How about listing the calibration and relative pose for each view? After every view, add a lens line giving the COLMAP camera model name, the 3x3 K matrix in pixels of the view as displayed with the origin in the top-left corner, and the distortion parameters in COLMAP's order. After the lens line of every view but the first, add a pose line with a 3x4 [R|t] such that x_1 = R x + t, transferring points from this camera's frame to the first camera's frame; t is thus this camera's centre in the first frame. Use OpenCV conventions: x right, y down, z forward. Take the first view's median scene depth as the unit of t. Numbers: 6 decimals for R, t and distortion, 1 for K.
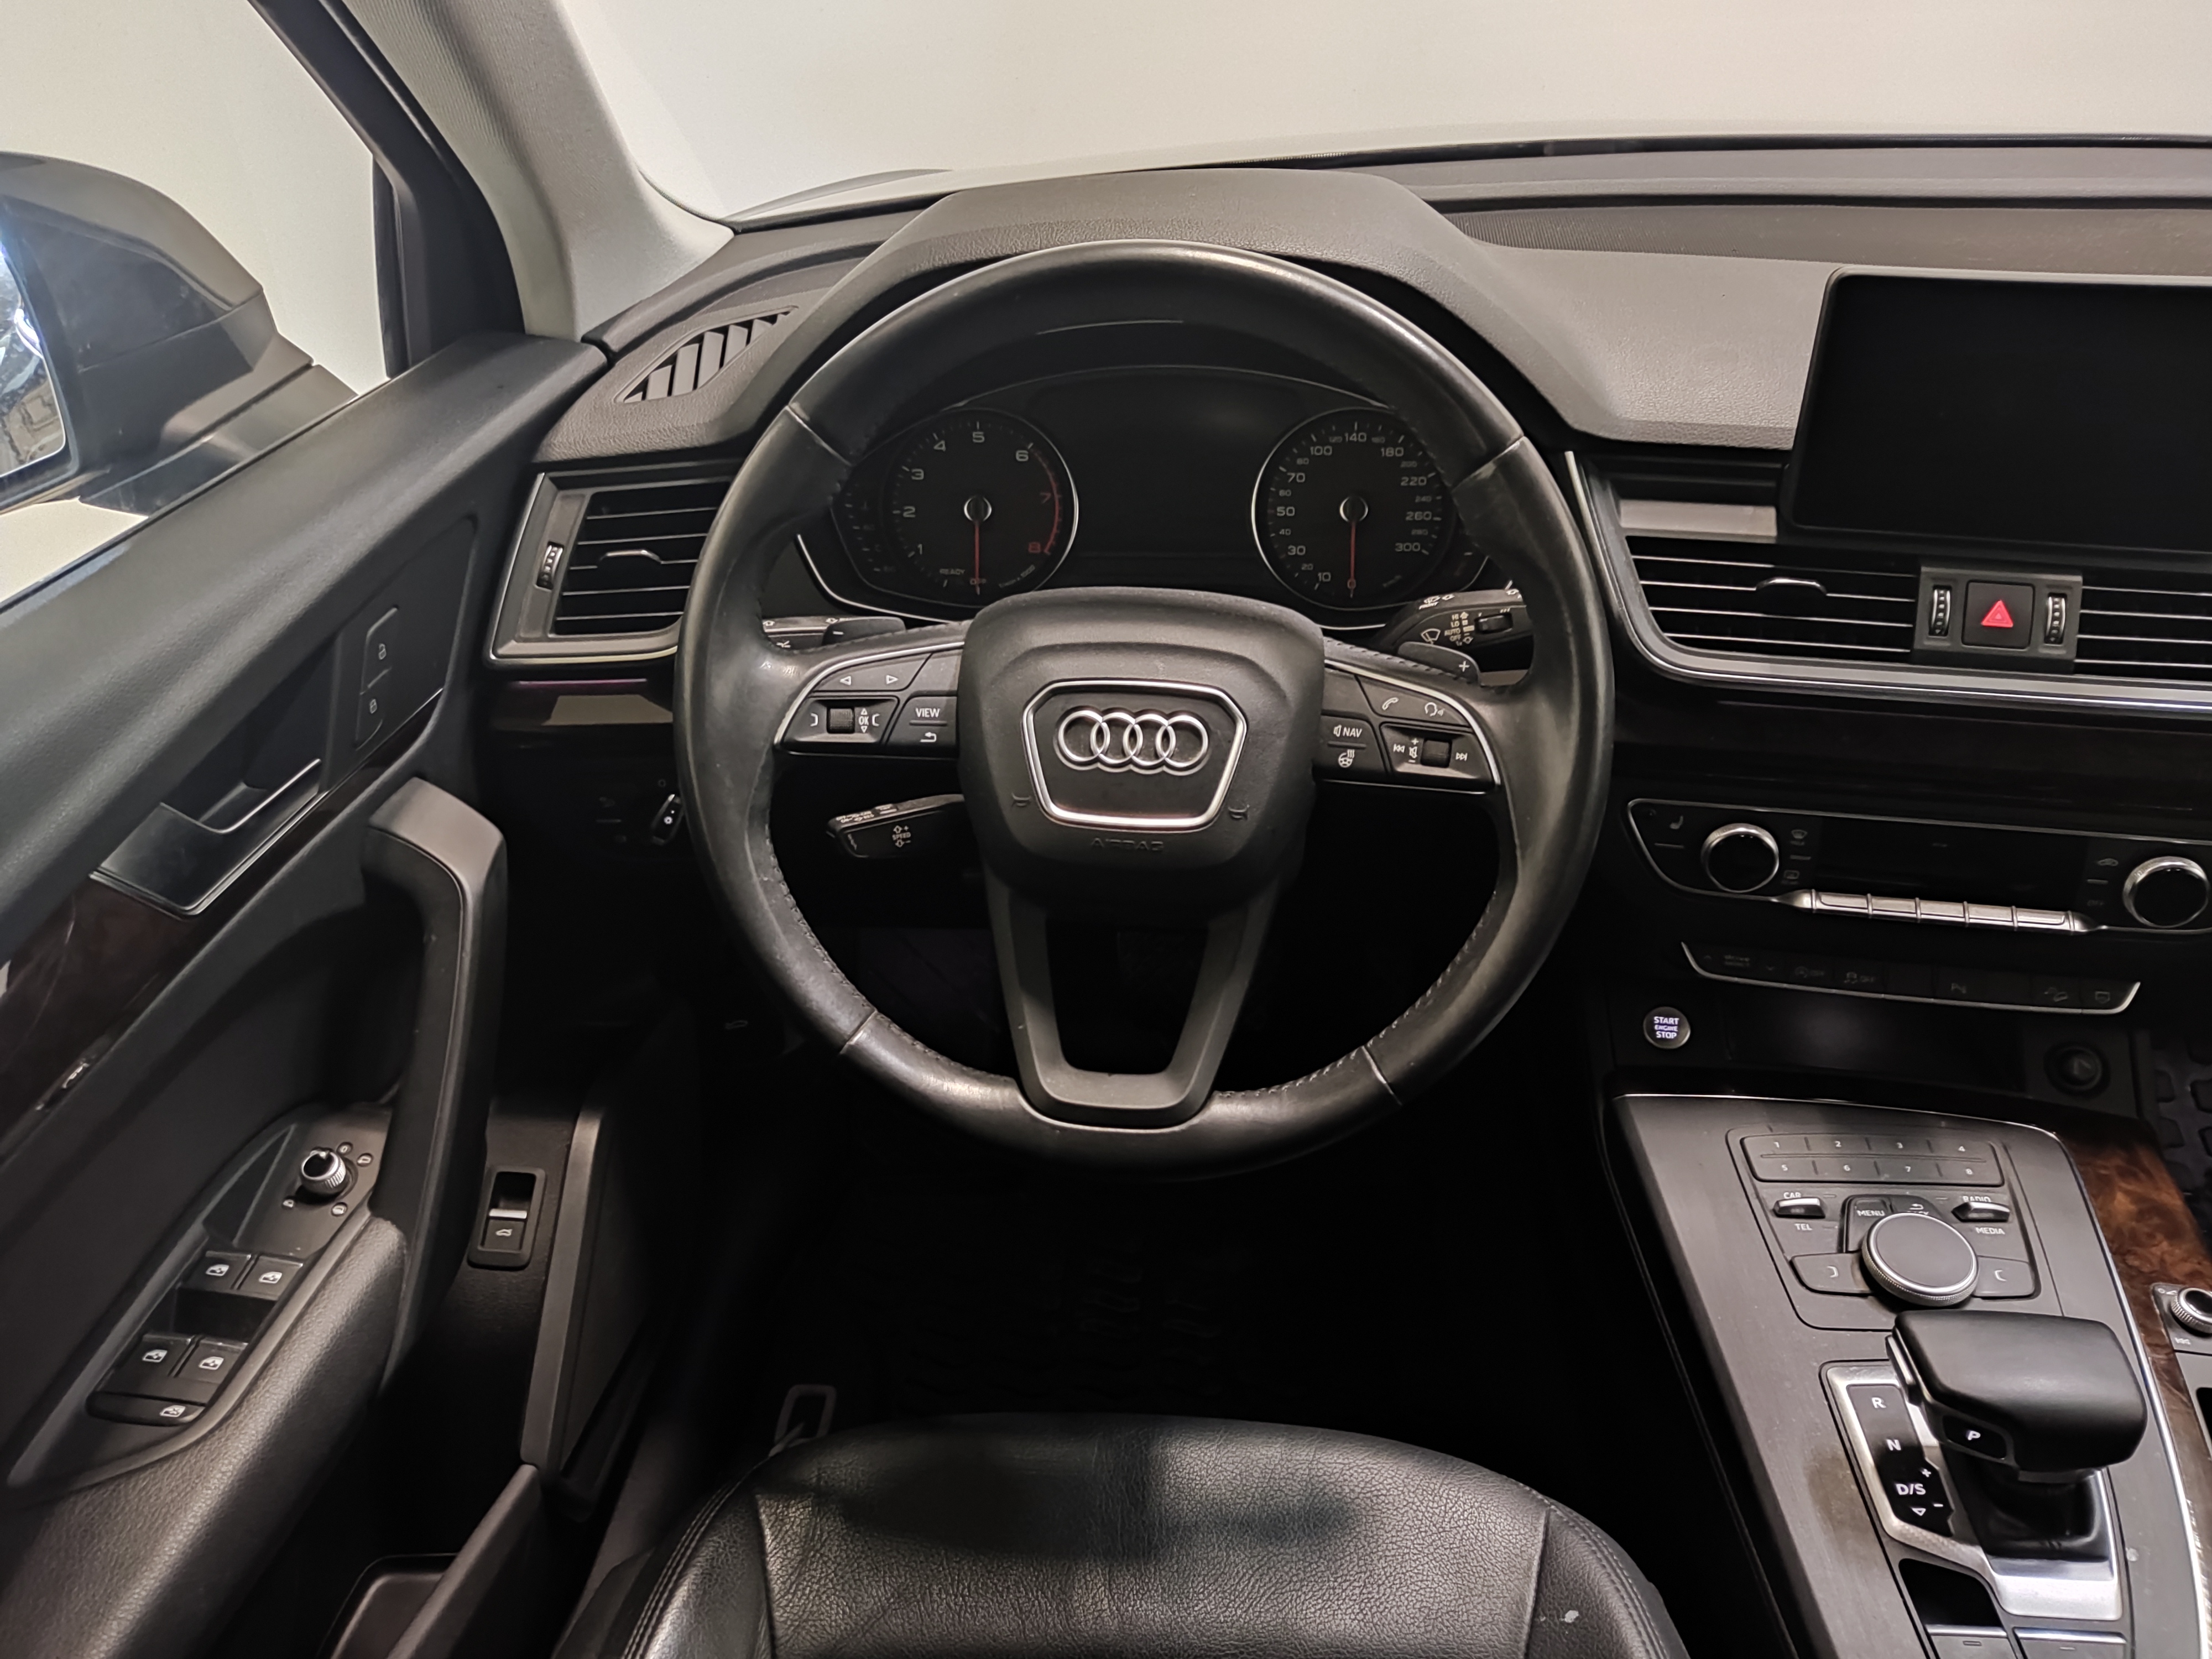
lens RADIAL K [[1756.0, 0, 1084.9], [0, 1756.0, 840.1], [0, 0, 1]] dist [0.076452, -0.124766]
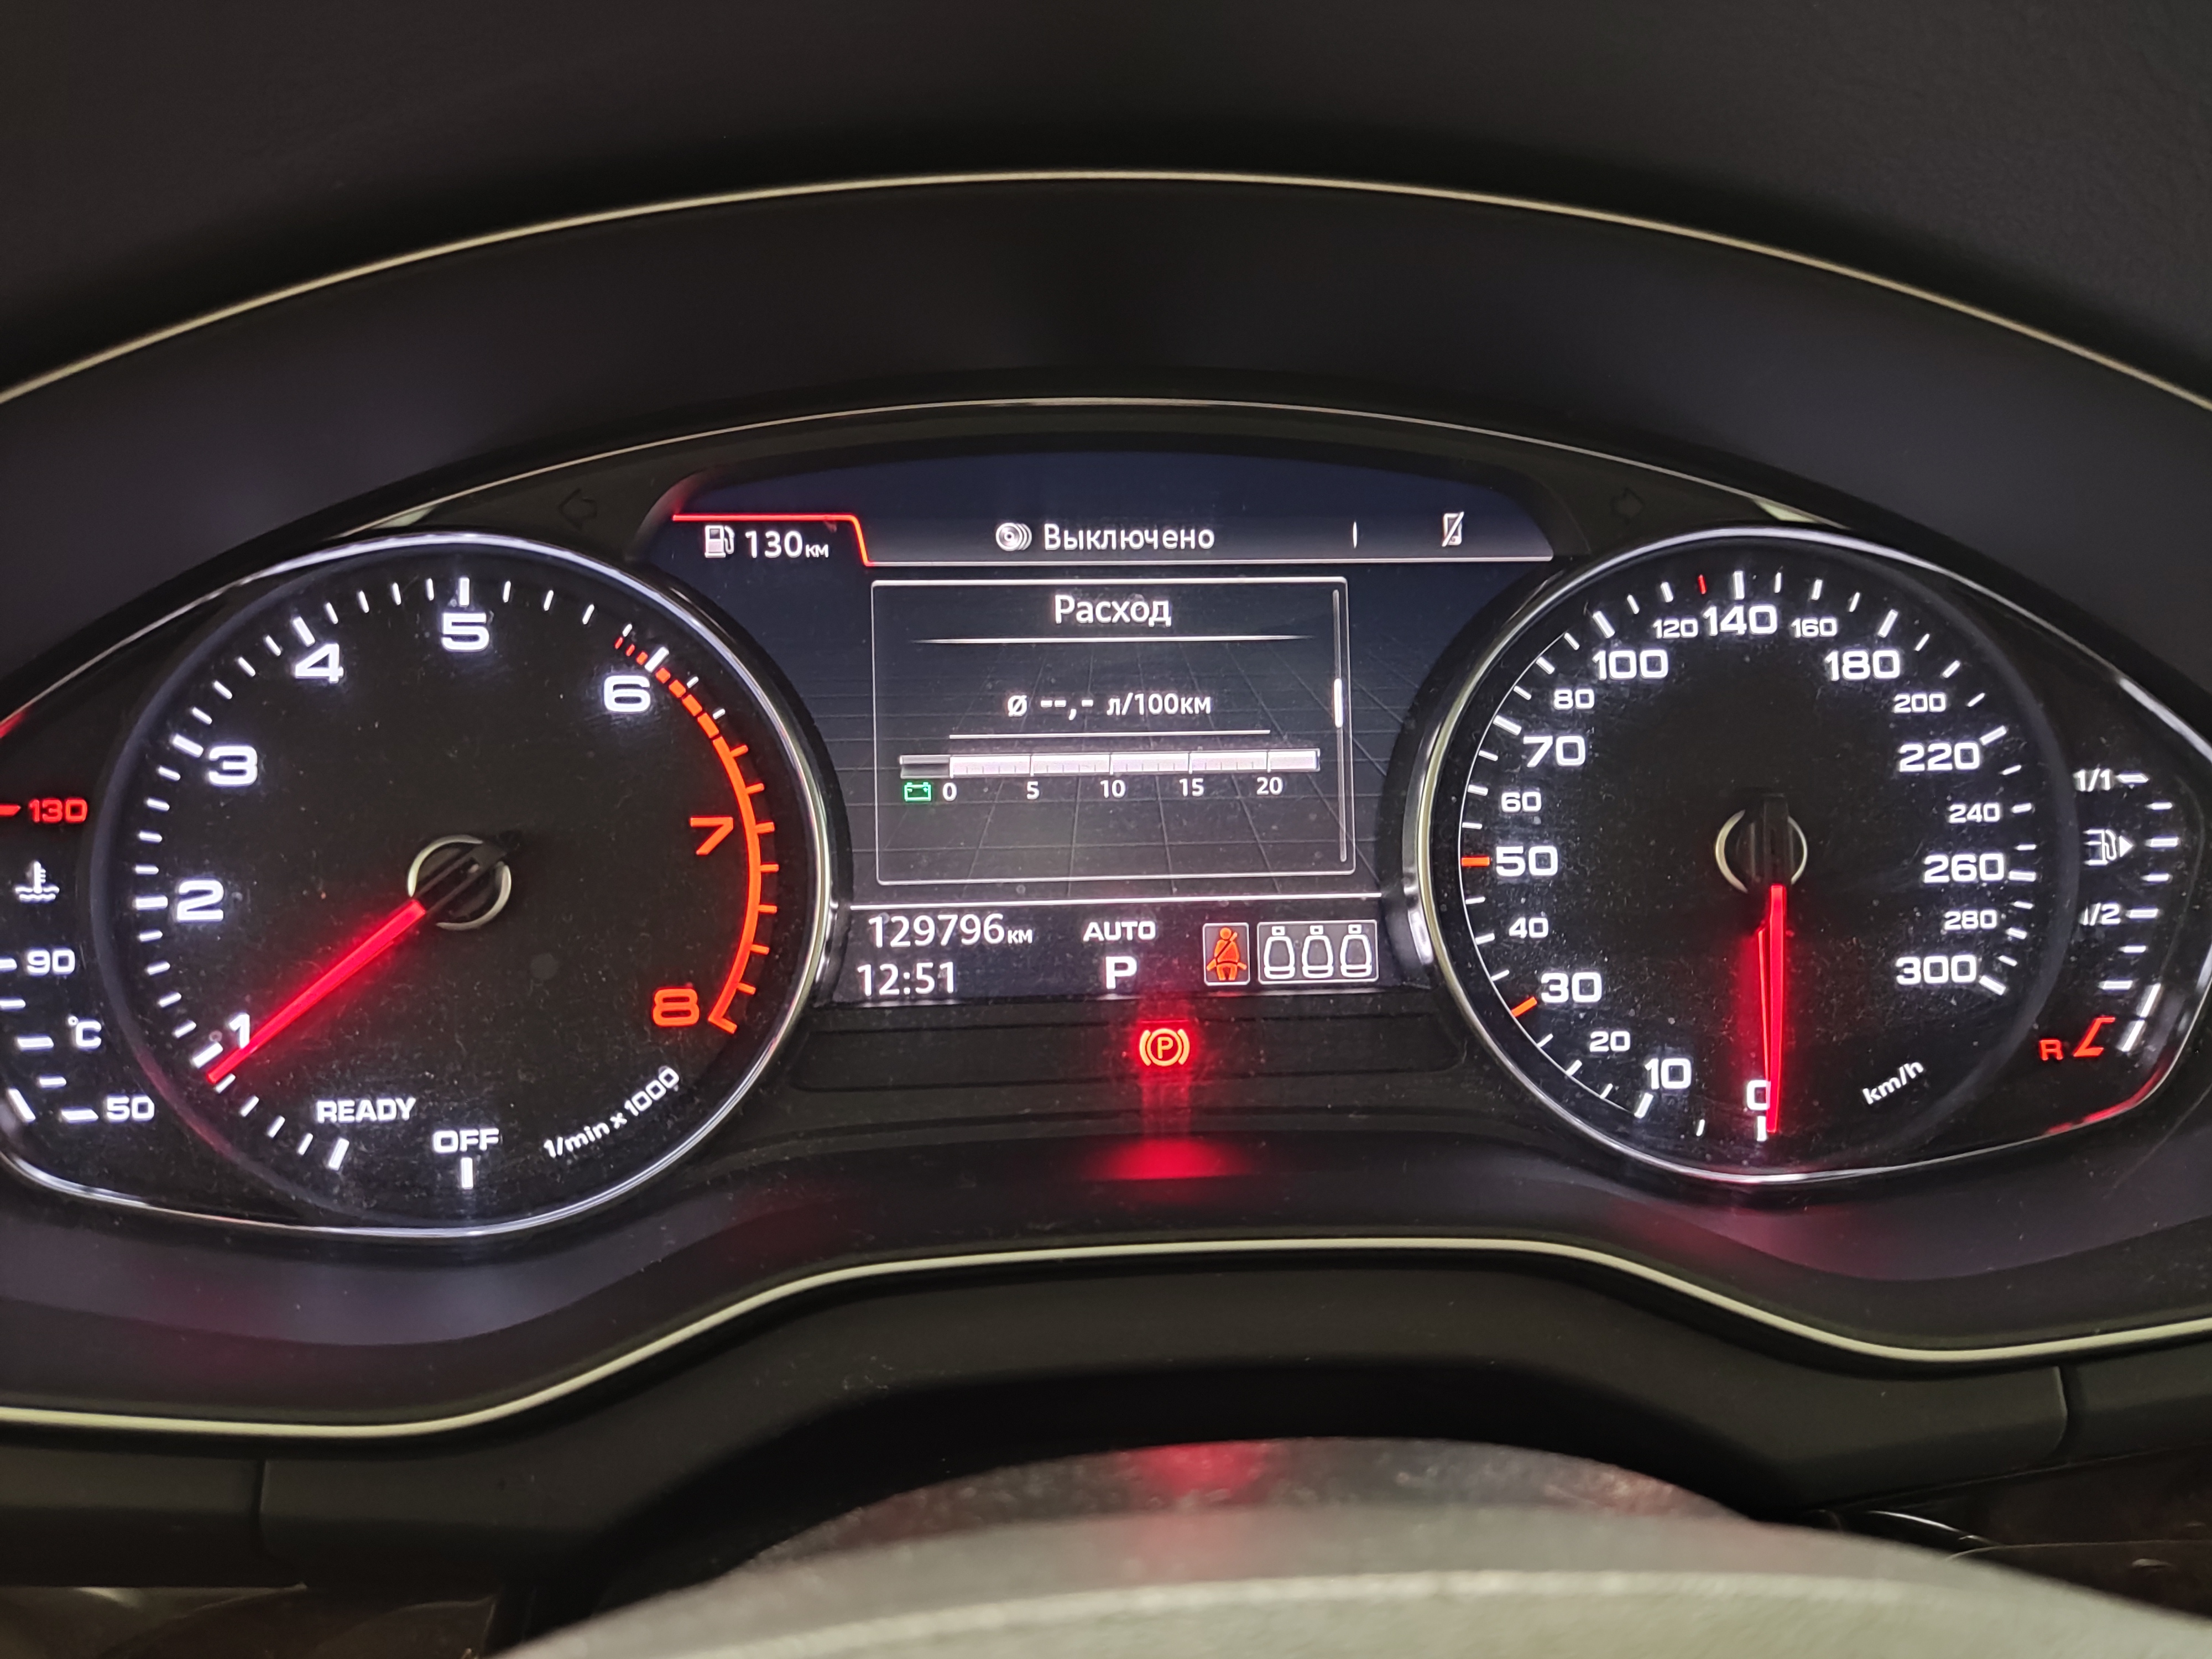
lens RADIAL K [[1756.0, 0, 1102.9], [0, 1756.0, 826.4], [0, 0, 1]] dist [0.076452, -0.124766]
pose [[0.987954, -0.024880, 0.152737, -0.004128], [0.050428, 0.984877, -0.165752, -0.166516], [-0.146303, 0.171457, 0.974268, 0.815666]]
